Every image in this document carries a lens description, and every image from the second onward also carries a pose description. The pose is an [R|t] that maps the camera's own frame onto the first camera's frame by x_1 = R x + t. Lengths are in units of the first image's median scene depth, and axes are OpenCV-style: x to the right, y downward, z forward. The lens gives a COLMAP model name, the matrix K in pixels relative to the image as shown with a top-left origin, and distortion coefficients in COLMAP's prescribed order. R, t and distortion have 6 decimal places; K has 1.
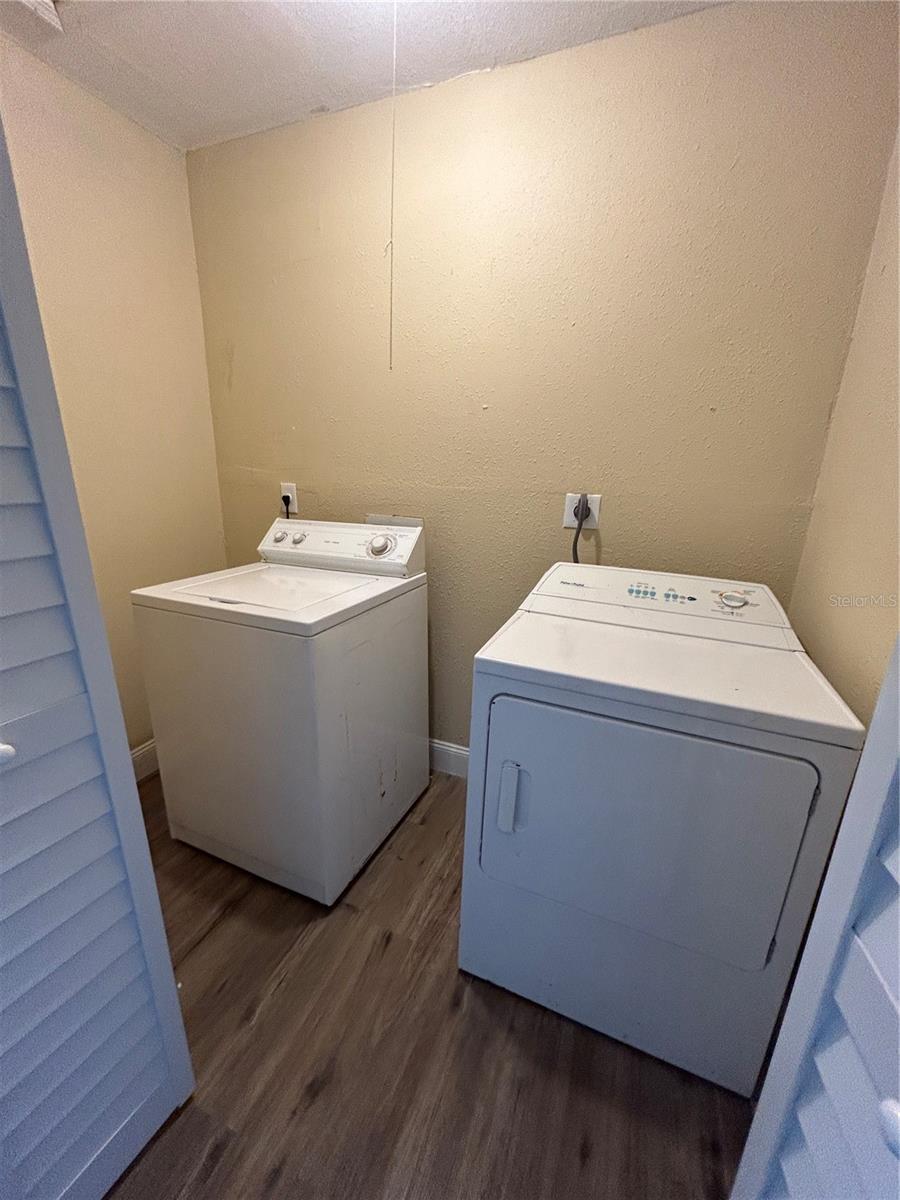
lens RADIAL K [[481.0, 0, 445.9], [0, 481.0, 596.9], [0, 0, 1]] dist [0.001075, -0.000354]
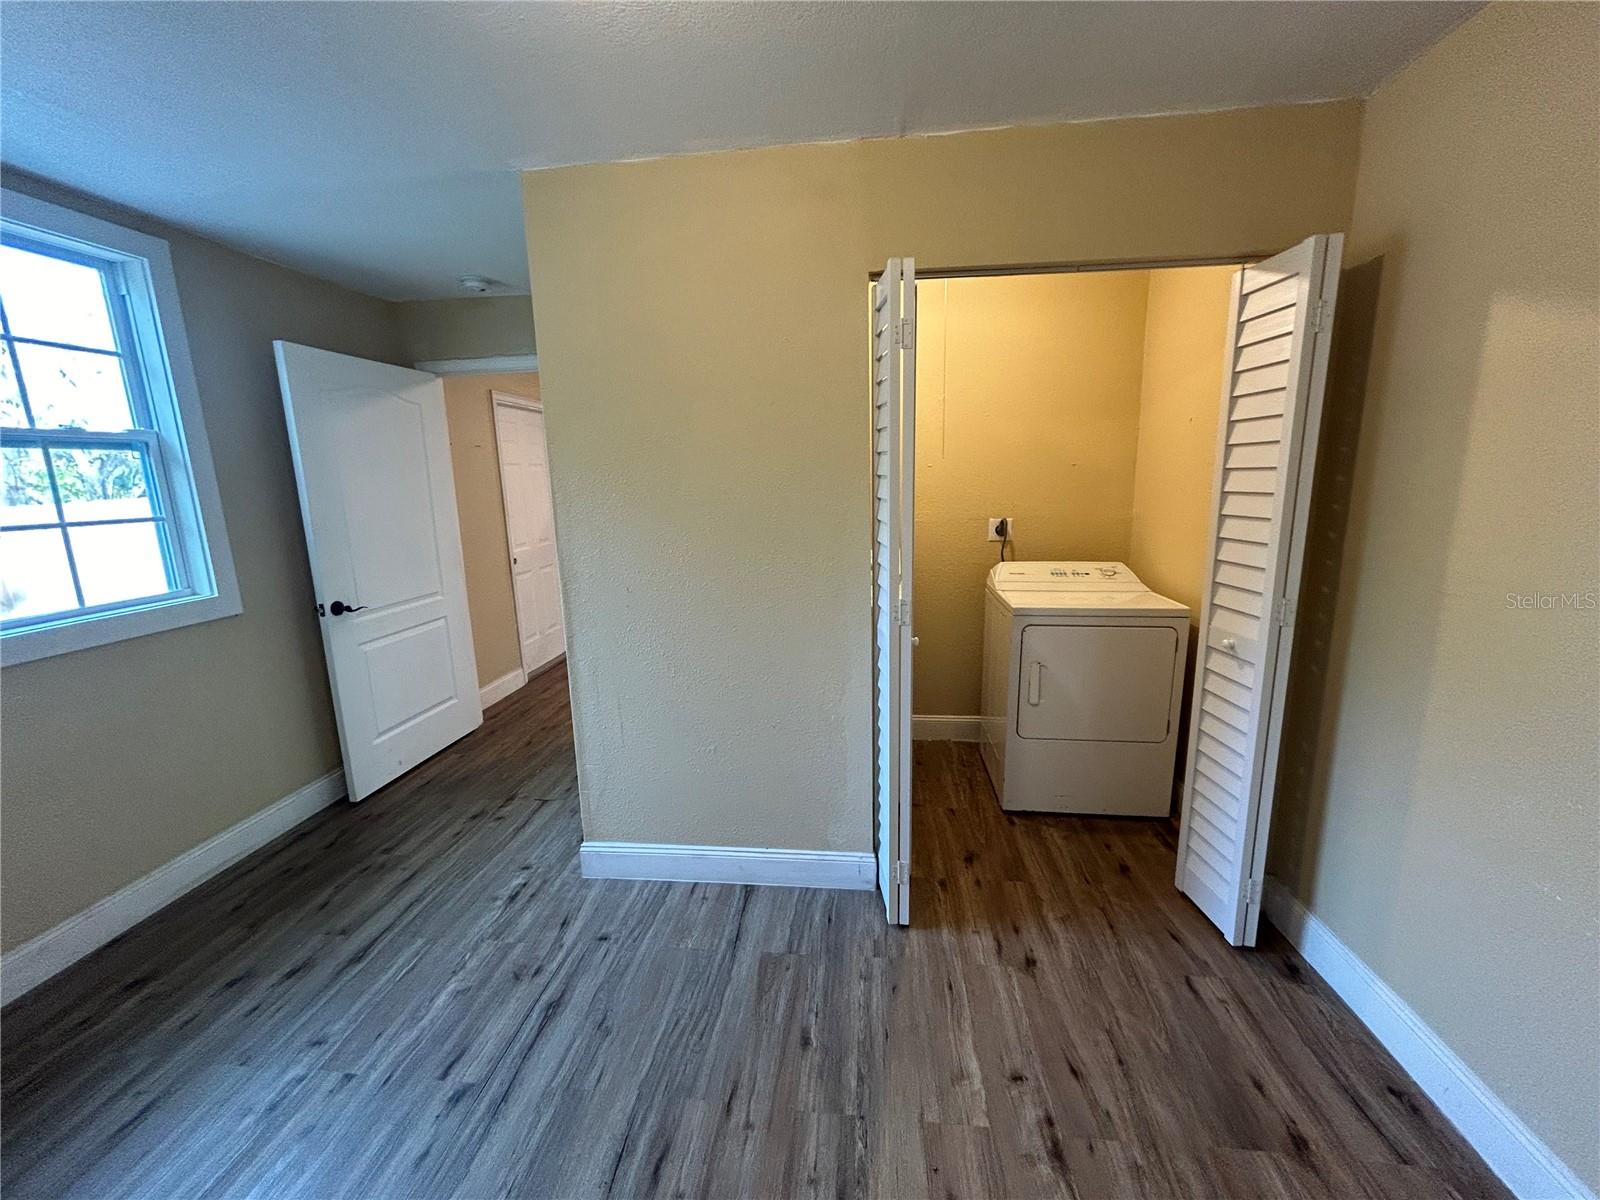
lens RADIAL K [[641.3, 0, 804.7], [0, 641.3, 602.0], [0, 0, 1]] dist [0.001075, -0.000354]
pose [[0.955820, -0.094559, 0.278330, -1.126717], [0.119223, 0.990179, -0.073024, 0.154319], [-0.268691, 0.102981, 0.957706, -0.940631]]
